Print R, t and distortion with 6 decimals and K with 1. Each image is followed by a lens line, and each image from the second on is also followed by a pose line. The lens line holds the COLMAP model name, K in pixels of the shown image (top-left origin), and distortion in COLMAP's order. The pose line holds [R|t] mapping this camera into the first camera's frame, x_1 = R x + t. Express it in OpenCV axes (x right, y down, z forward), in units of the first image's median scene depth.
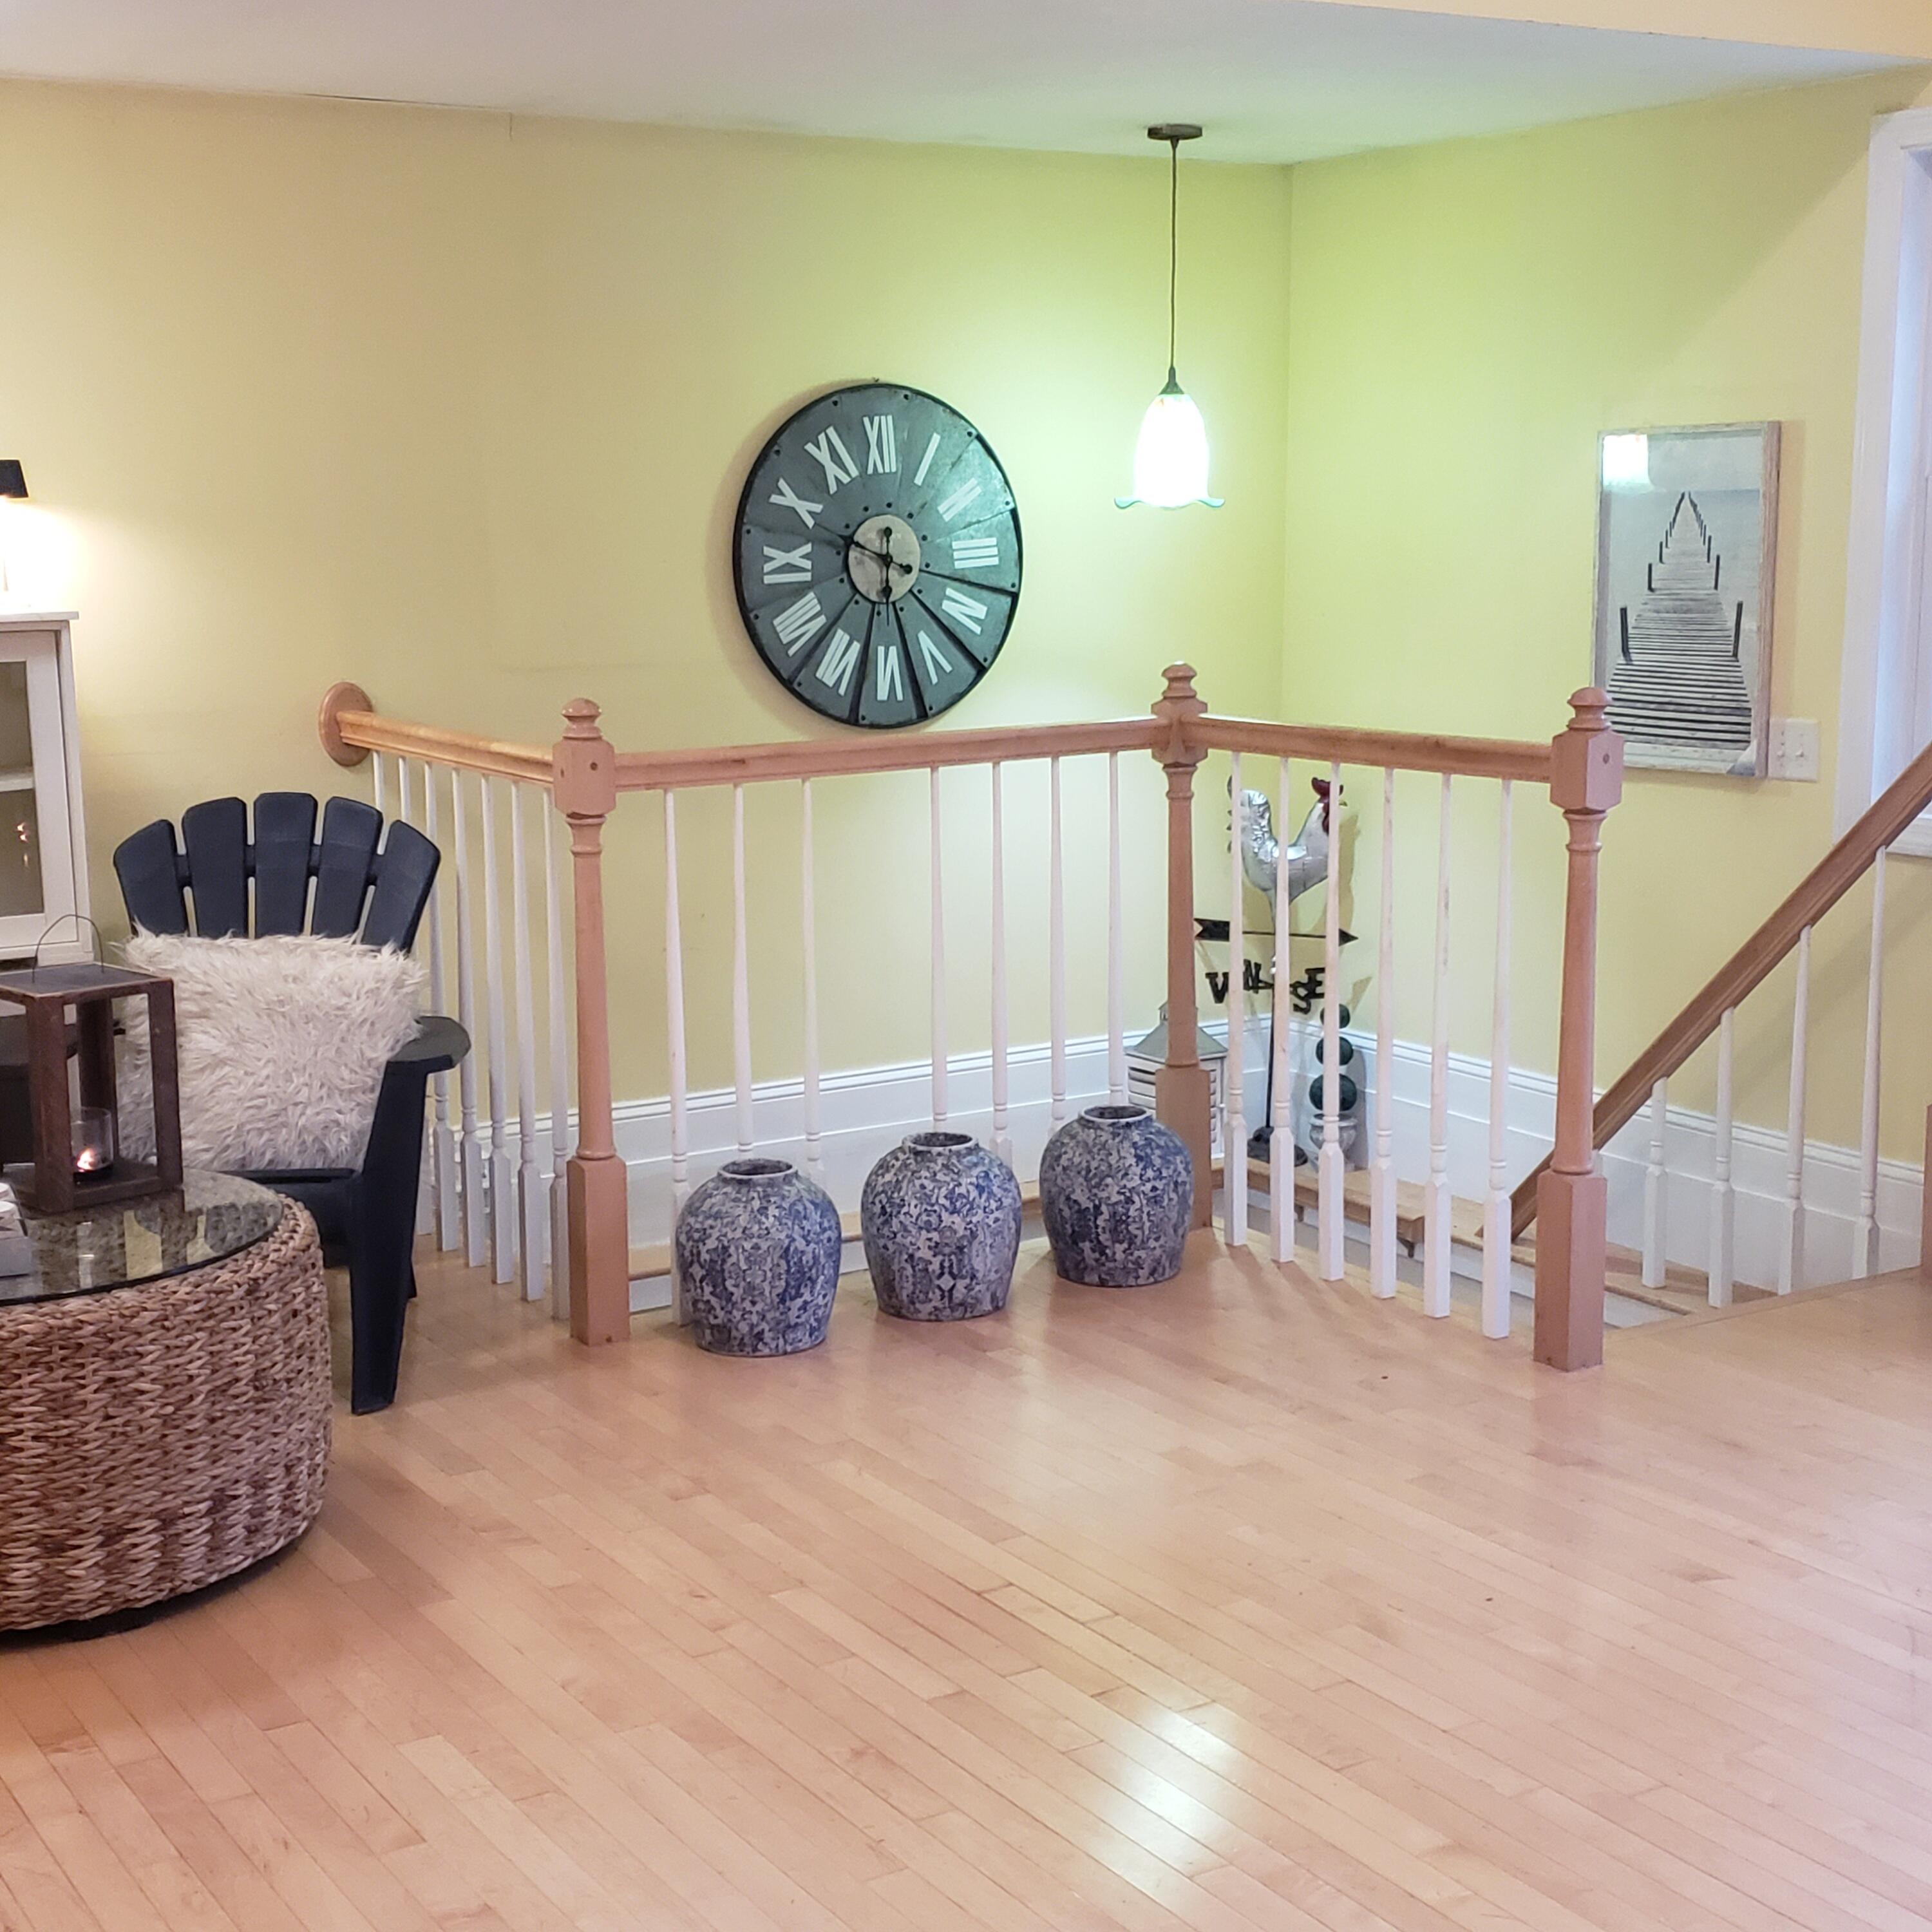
lens RADIAL K [[2747.0, 0, 935.6], [0, 2747.0, 1026.6], [0, 0, 1]] dist [0.280463, -0.994149]
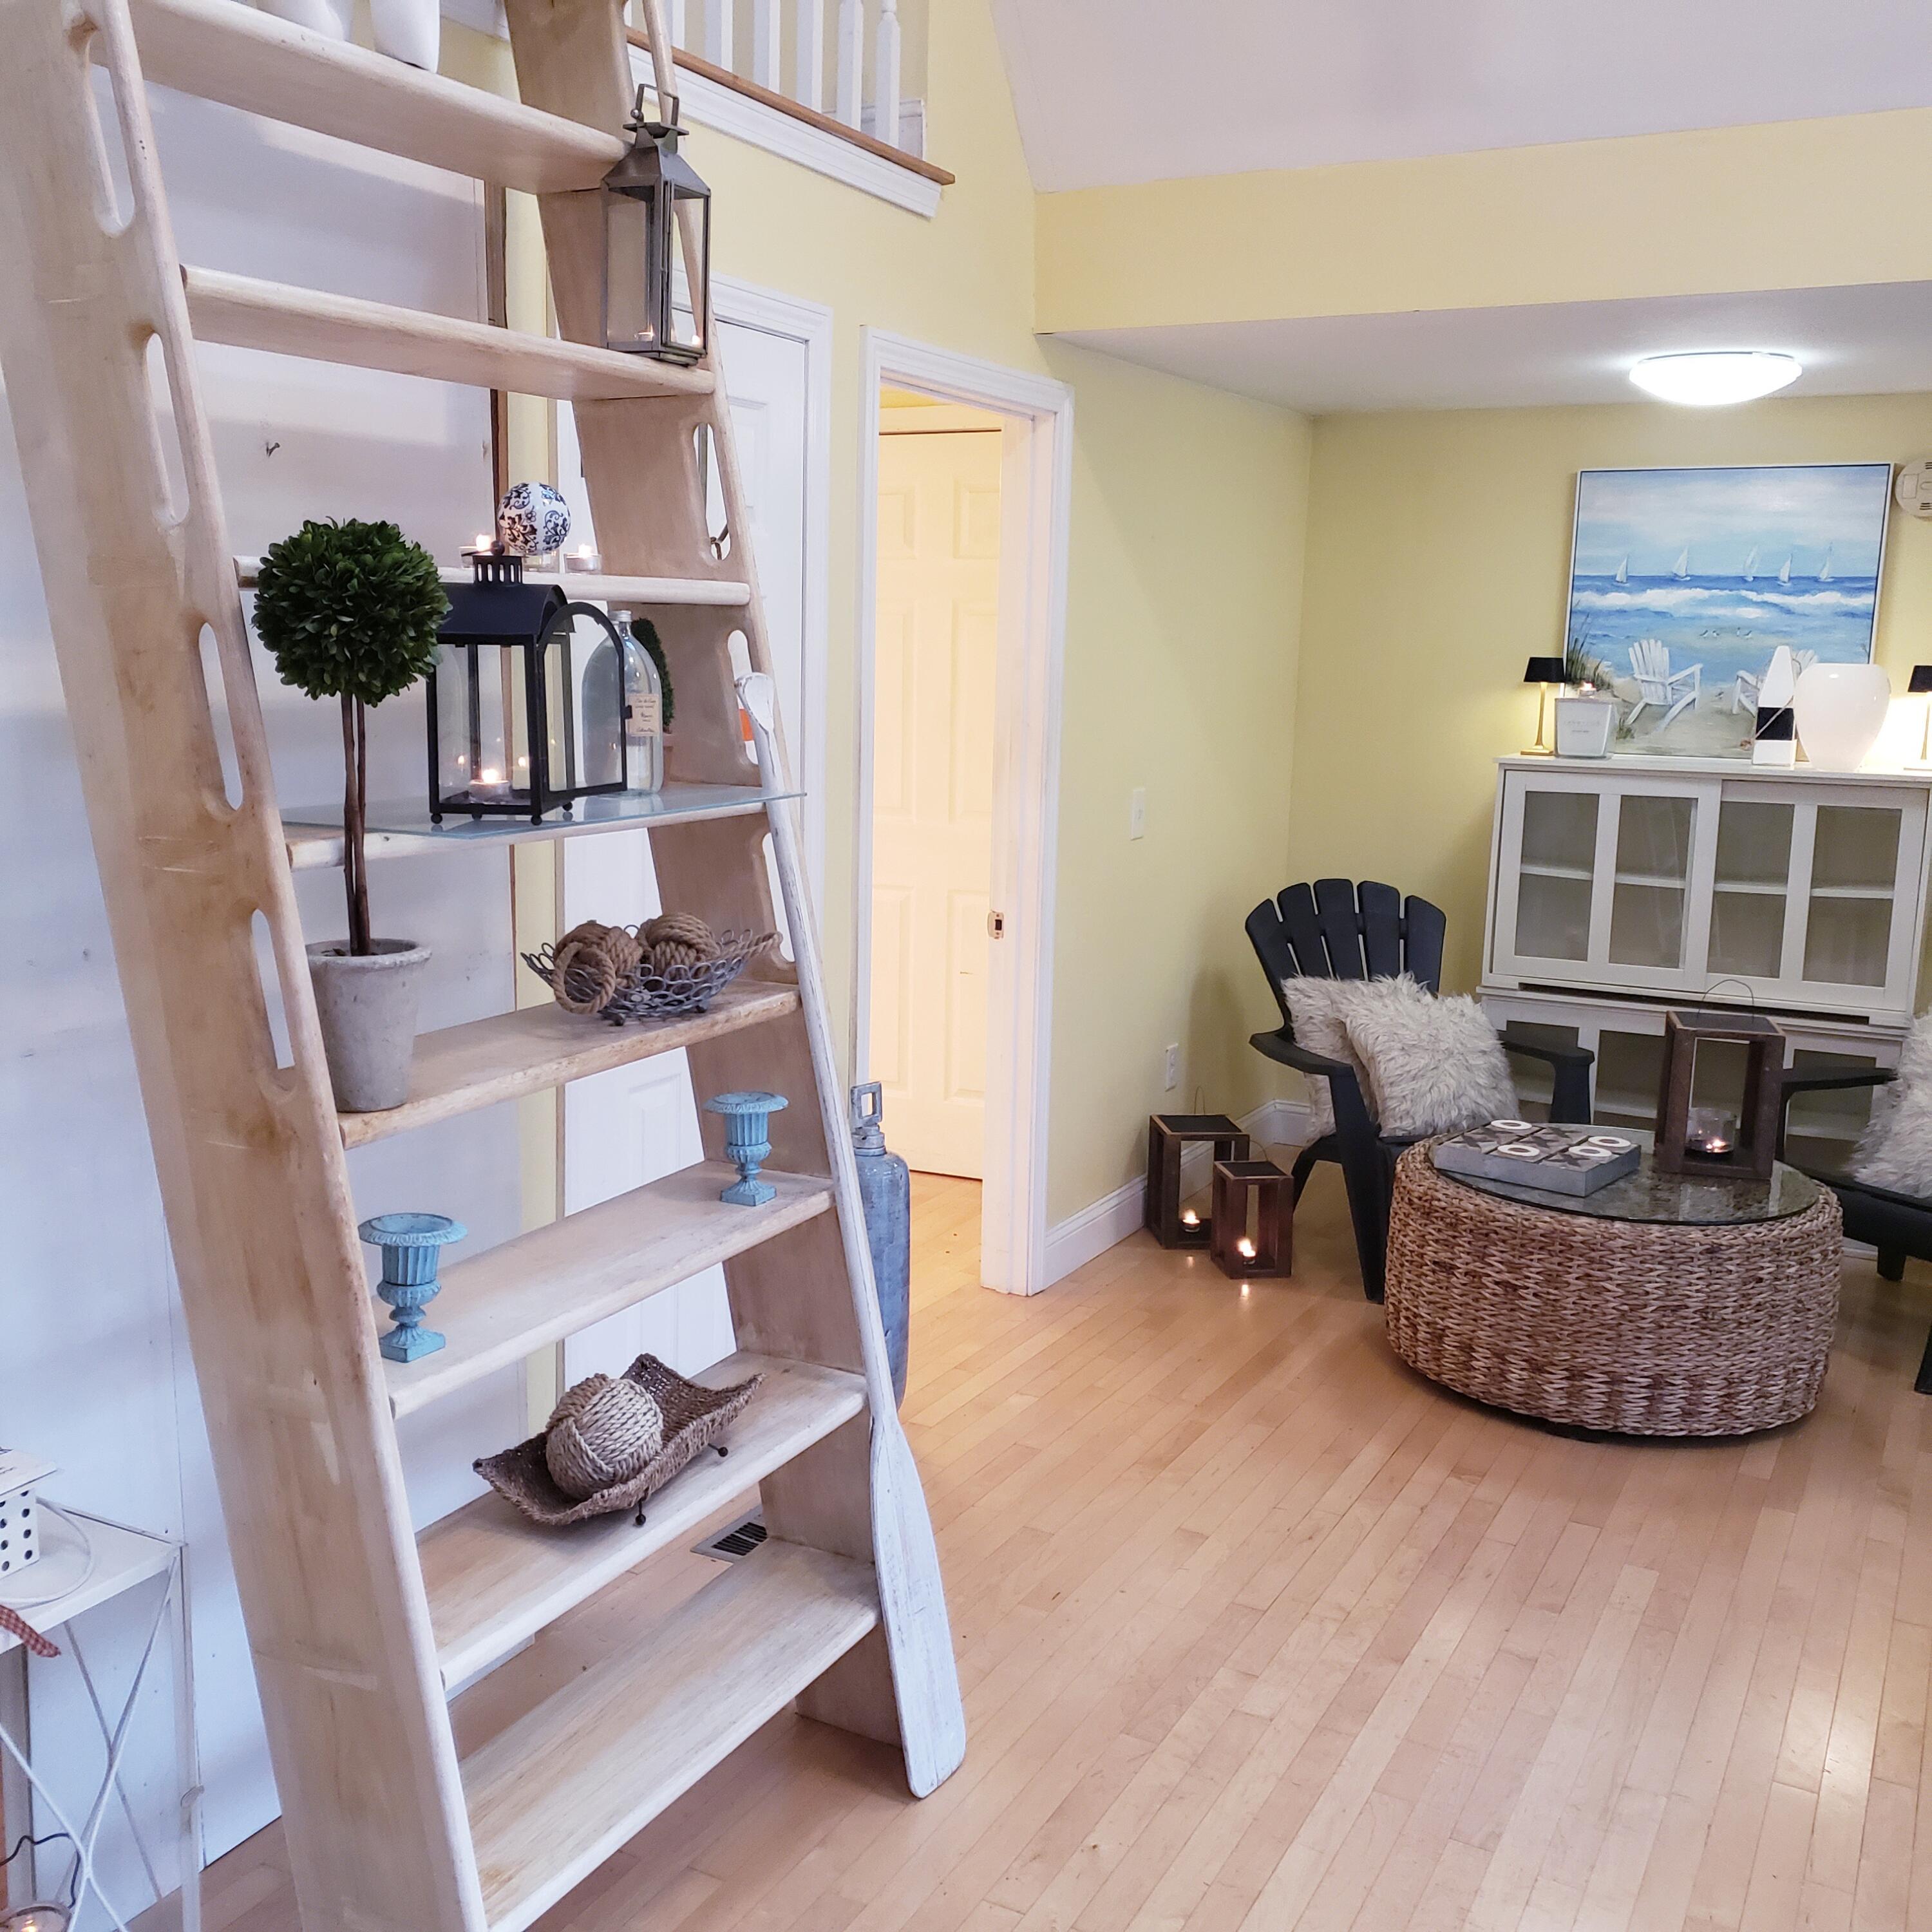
lens RADIAL K [[1982.3, 0, 913.4], [0, 1982.3, 973.9], [0, 0, 1]] dist [0.131381, -0.325360]
pose [[0.494877, 0.165487, -0.853059, 0.405452], [-0.188330, 0.978791, 0.080624, -0.050673], [0.848309, 0.120758, 0.515548, 0.094434]]
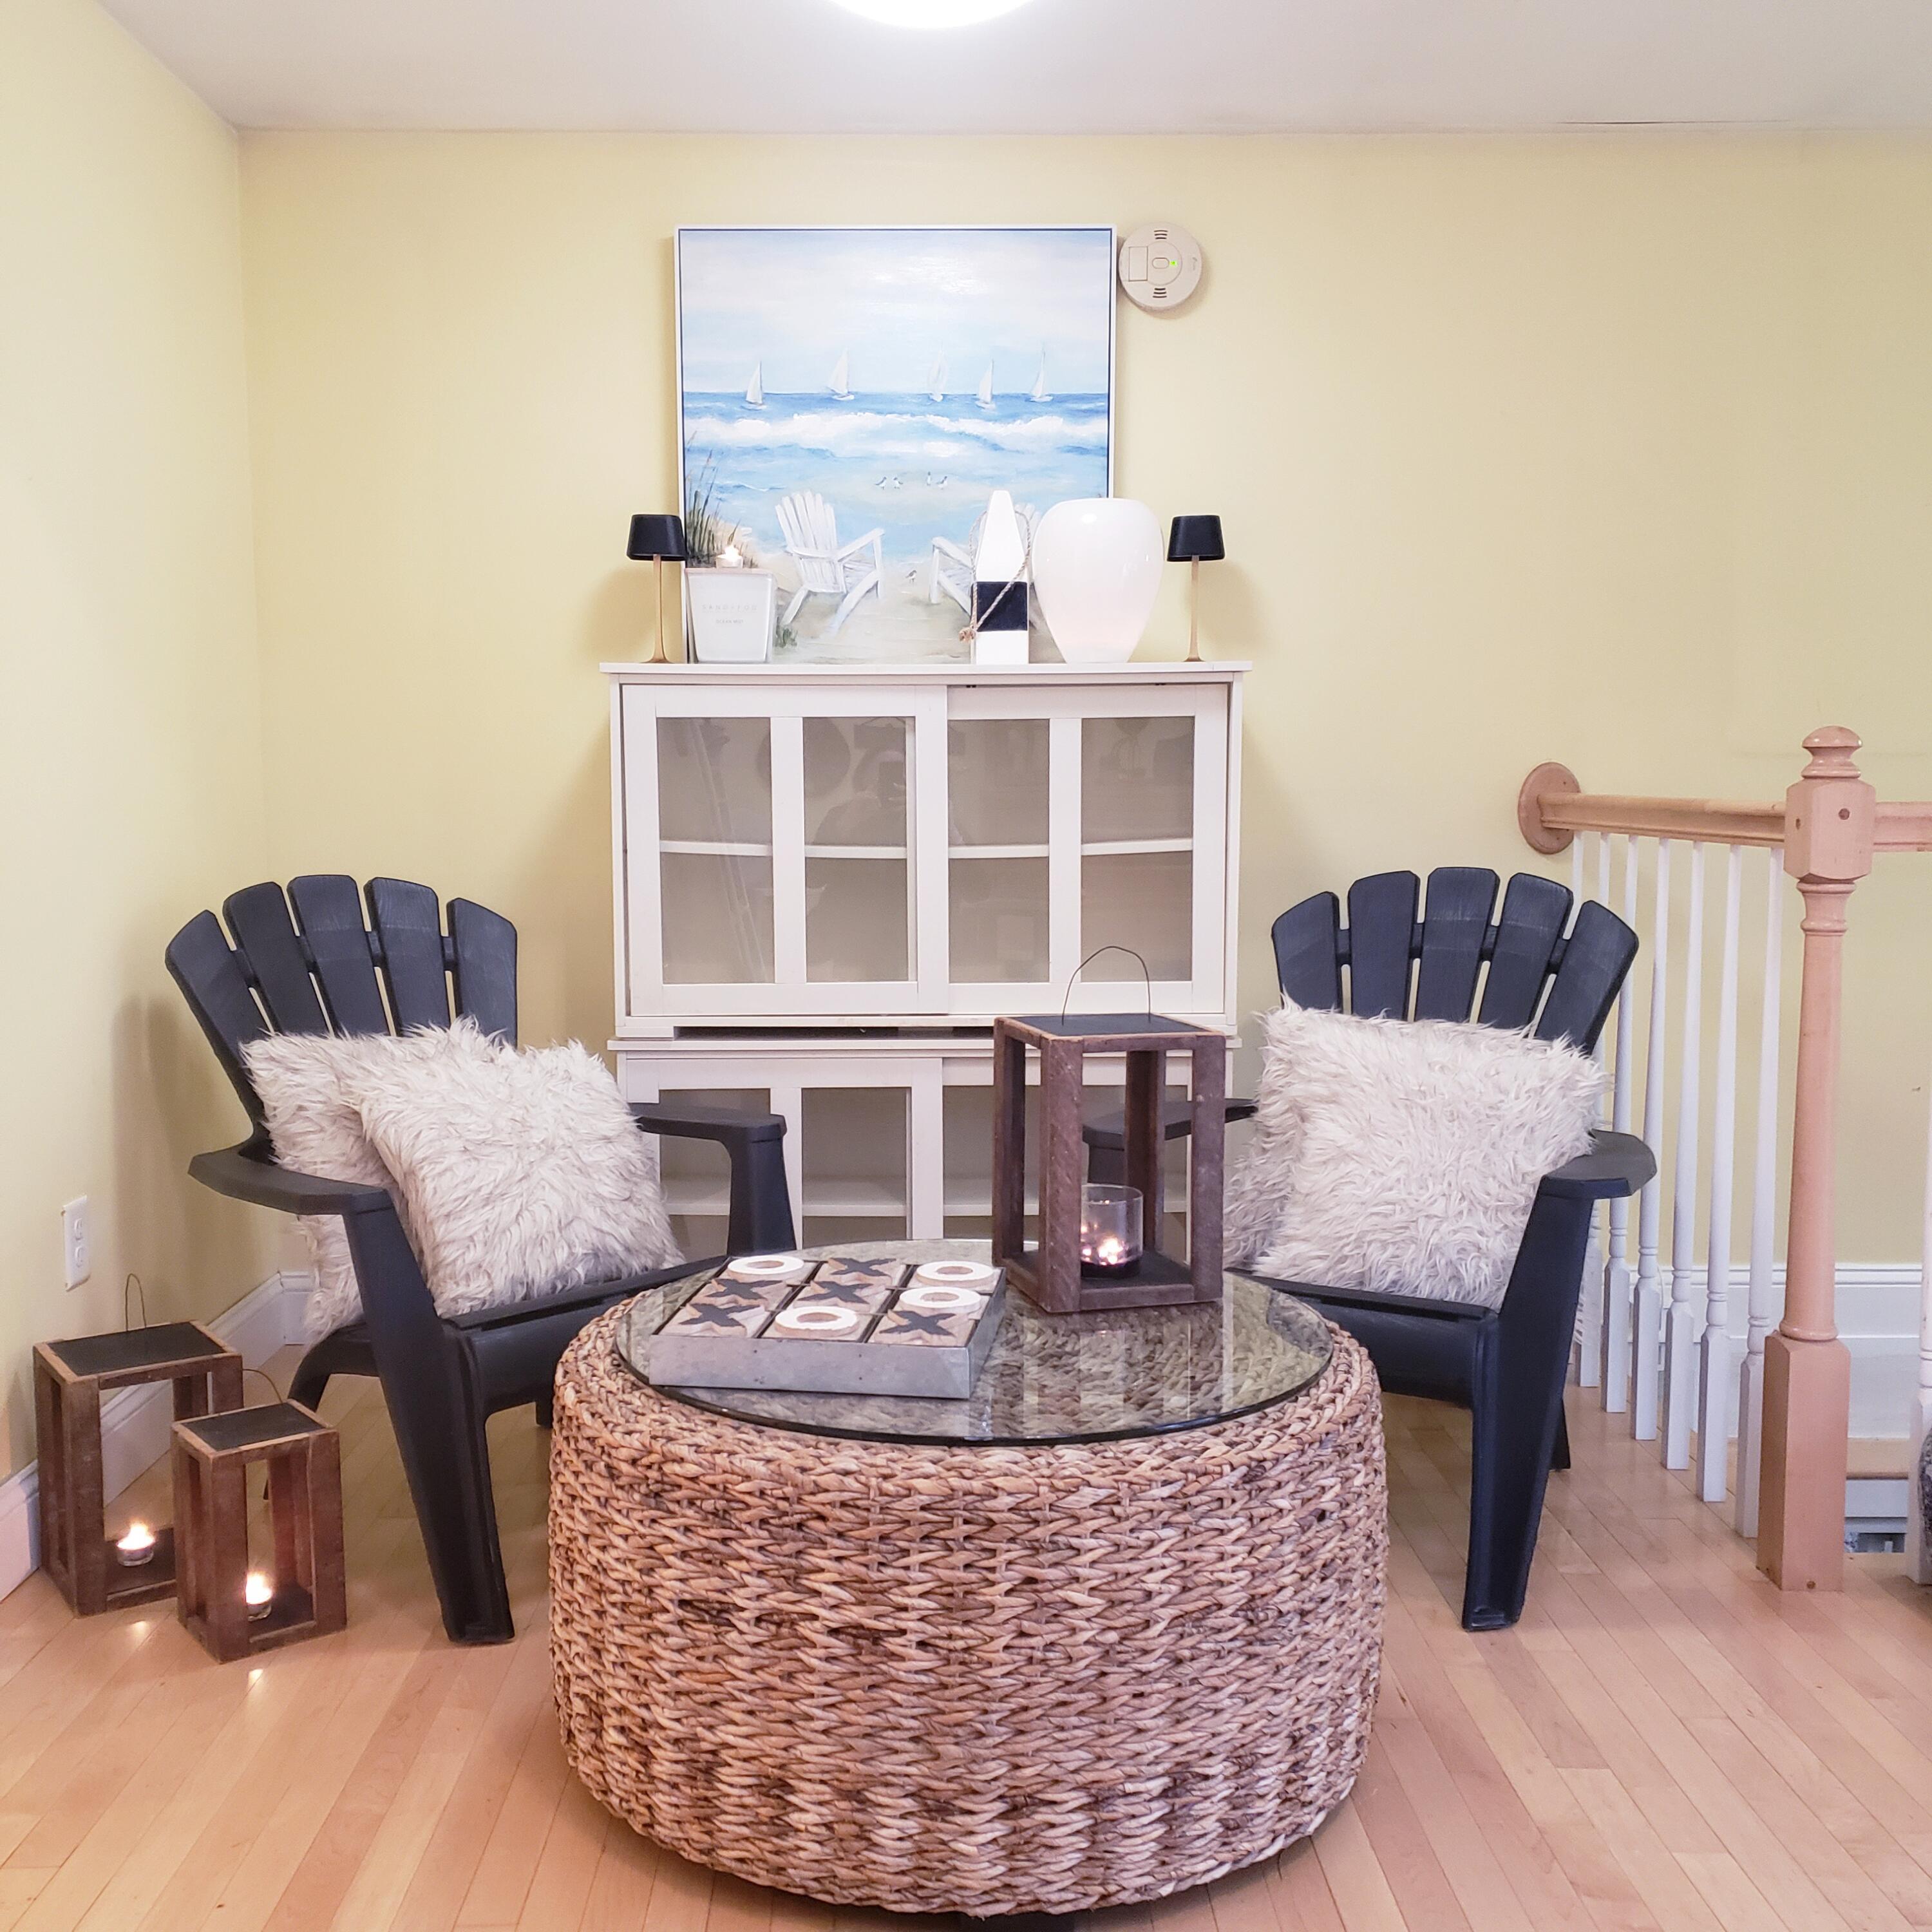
lens RADIAL K [[1979.7, 0, 938.0], [0, 1979.7, 989.7], [0, 0, 1]] dist [0.122962, -0.250987]
pose [[0.857406, 0.060100, -0.511119, -0.065599], [-0.100918, 0.993510, -0.052470, 0.008534], [0.504648, 0.096569, 0.857907, 0.515292]]
